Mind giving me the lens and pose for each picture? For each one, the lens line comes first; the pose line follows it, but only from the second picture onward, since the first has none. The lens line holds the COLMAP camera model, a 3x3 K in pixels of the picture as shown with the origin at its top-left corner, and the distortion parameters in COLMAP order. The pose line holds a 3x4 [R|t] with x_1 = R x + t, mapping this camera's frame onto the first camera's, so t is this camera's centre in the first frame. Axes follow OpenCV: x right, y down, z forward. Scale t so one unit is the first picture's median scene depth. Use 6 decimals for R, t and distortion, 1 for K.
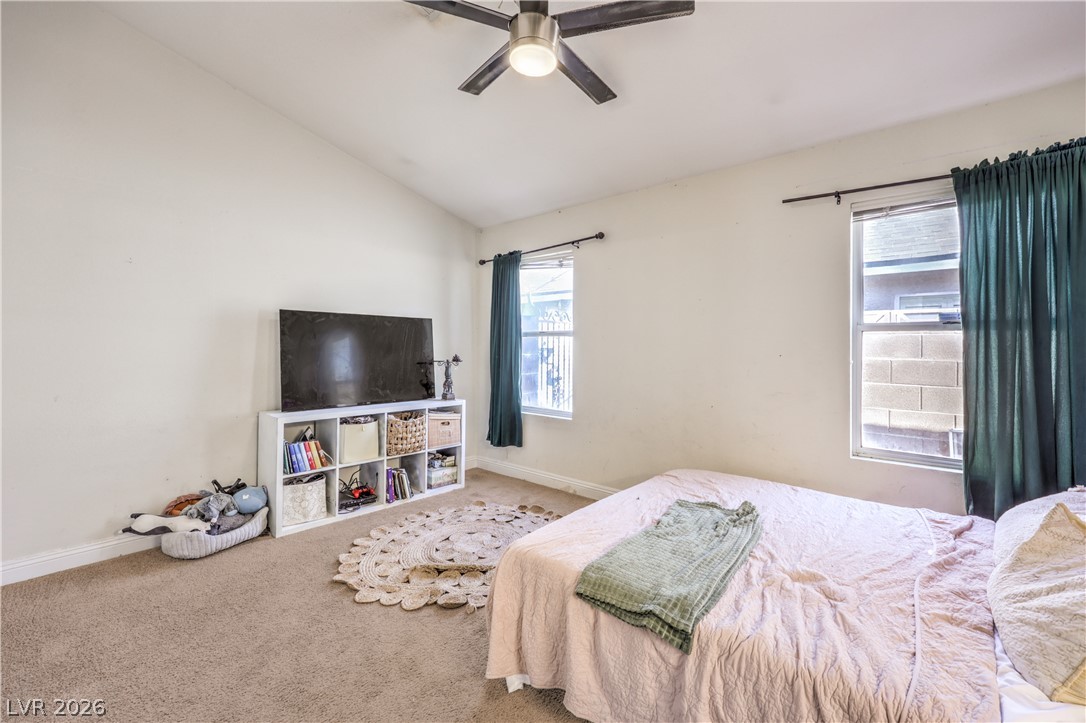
lens RADIAL K [[436.0, 0, 543.4], [0, 436.0, 346.4], [0, 0, 1]] dist [0.000065, 0.000009]
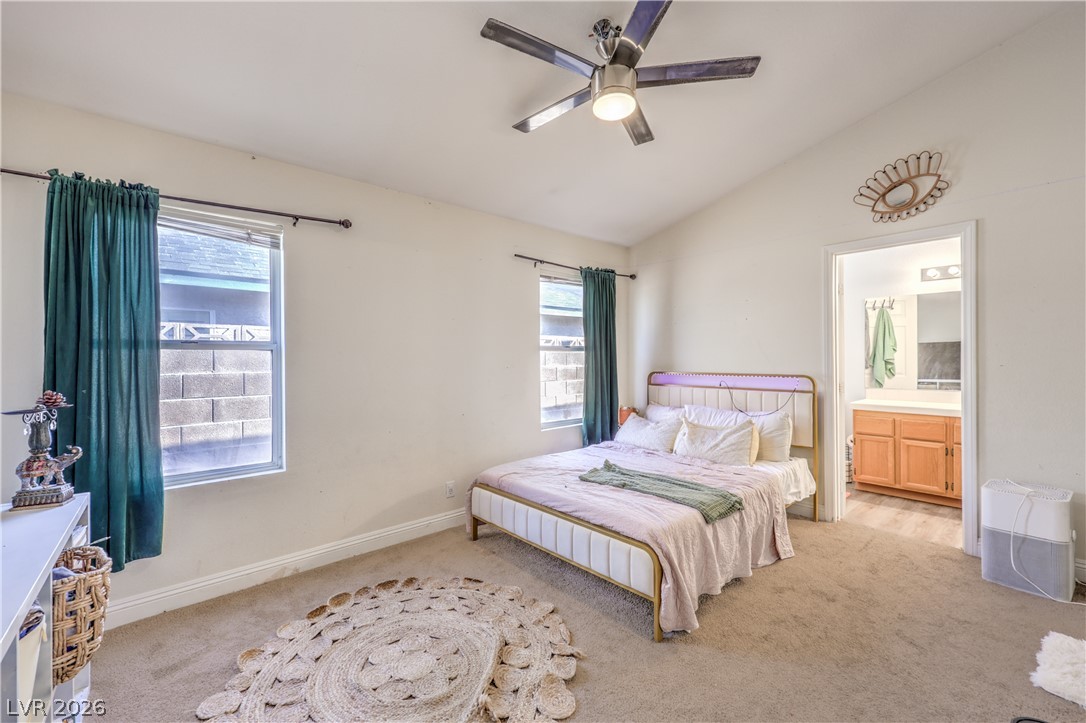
lens RADIAL K [[443.2, 0, 547.1], [0, 443.2, 360.2], [0, 0, 1]] dist [0.000040, 0.000062]
pose [[0.134429, -0.013878, 0.990826, -0.874735], [0.013085, 0.999840, 0.012229, -0.016567], [-0.990837, 0.011321, 0.134589, 0.753424]]
